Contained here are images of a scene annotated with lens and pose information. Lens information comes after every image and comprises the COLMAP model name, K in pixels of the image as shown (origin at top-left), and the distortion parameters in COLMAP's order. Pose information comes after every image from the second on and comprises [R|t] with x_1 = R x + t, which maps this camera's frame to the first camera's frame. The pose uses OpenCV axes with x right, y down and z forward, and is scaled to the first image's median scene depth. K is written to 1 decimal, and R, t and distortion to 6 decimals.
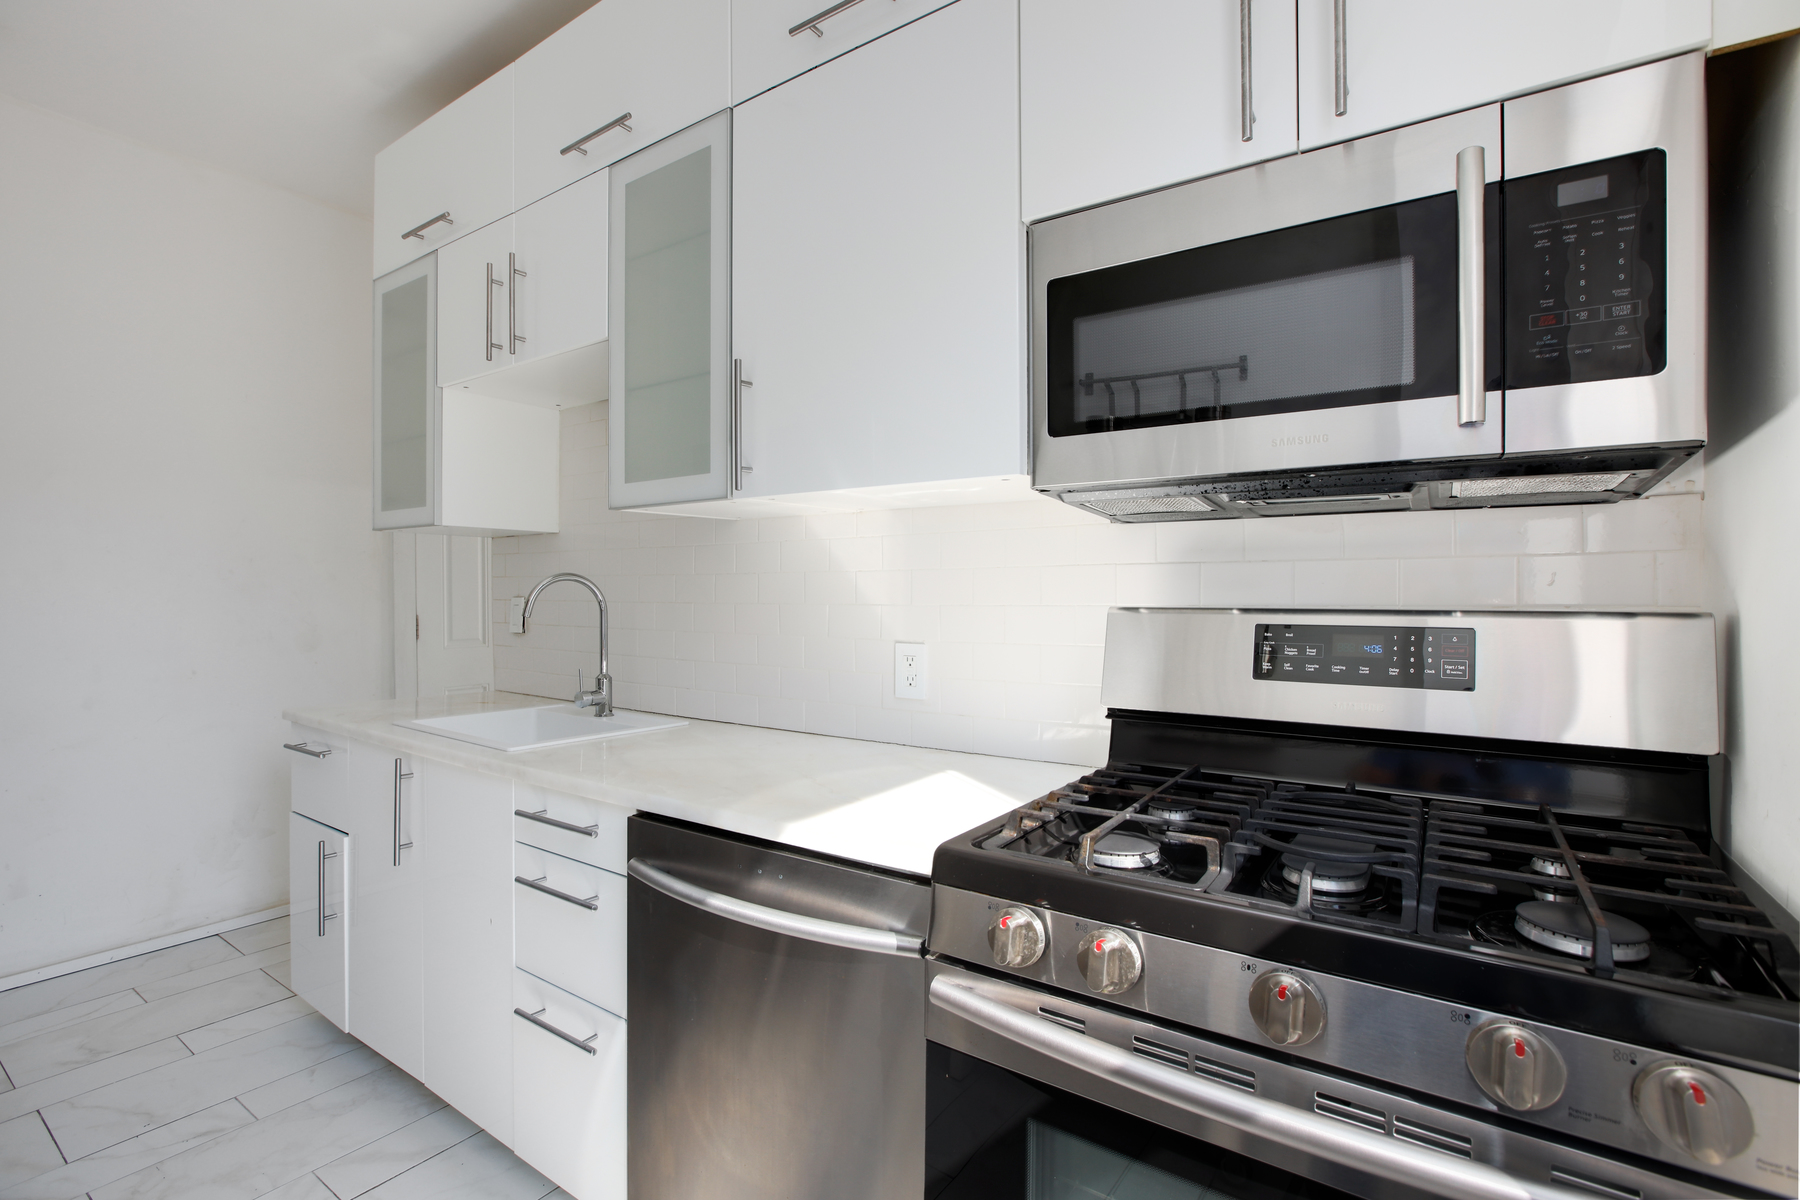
lens RADIAL K [[819.1, 0, 890.2], [0, 819.1, 593.2], [0, 0, 1]] dist [-0.054960, 0.018389]
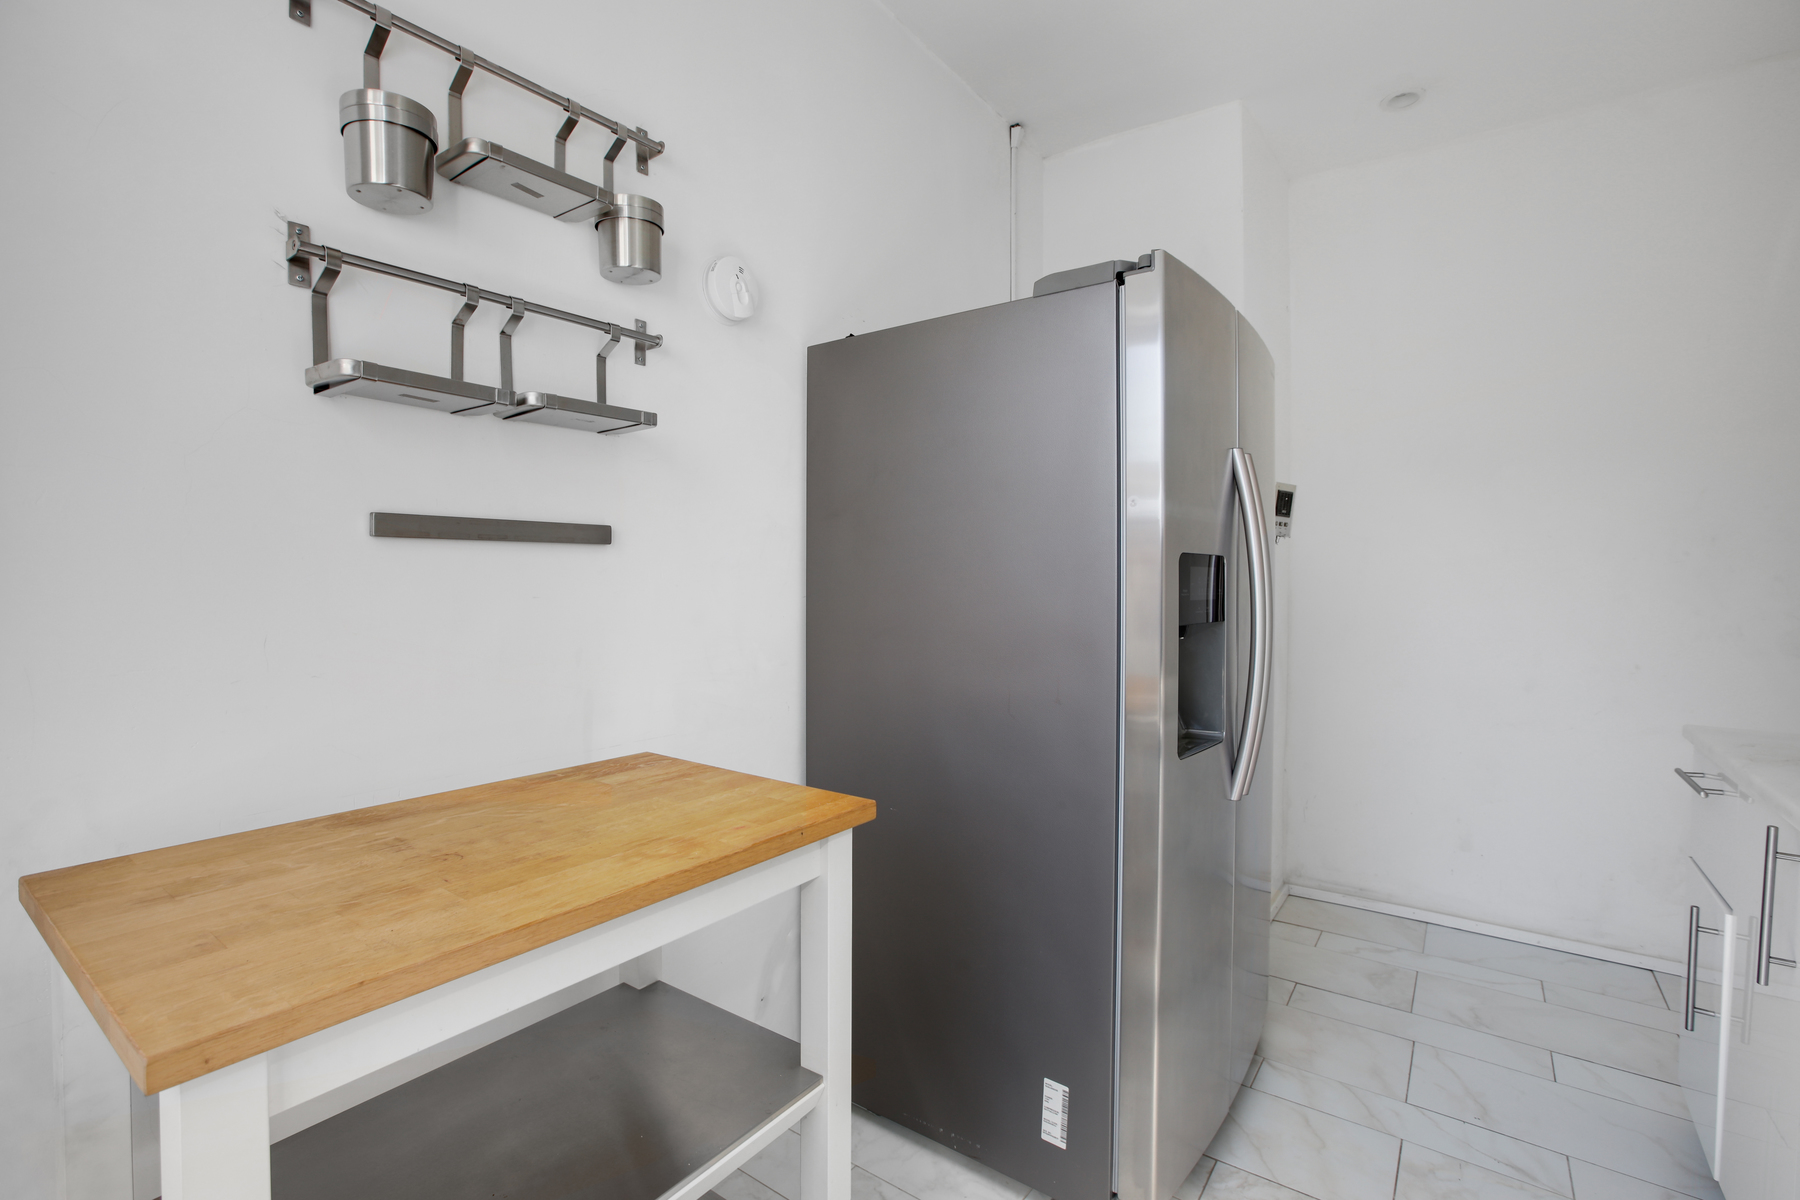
lens RADIAL K [[819.1, 0, 890.2], [0, 819.1, 593.2], [0, 0, 1]] dist [-0.054960, 0.018389]
pose [[-0.024980, 0.016892, -0.999545, 0.043623], [-0.000638, 0.999857, 0.016913, 0.002879], [0.999688, 0.001060, -0.024966, 0.256401]]
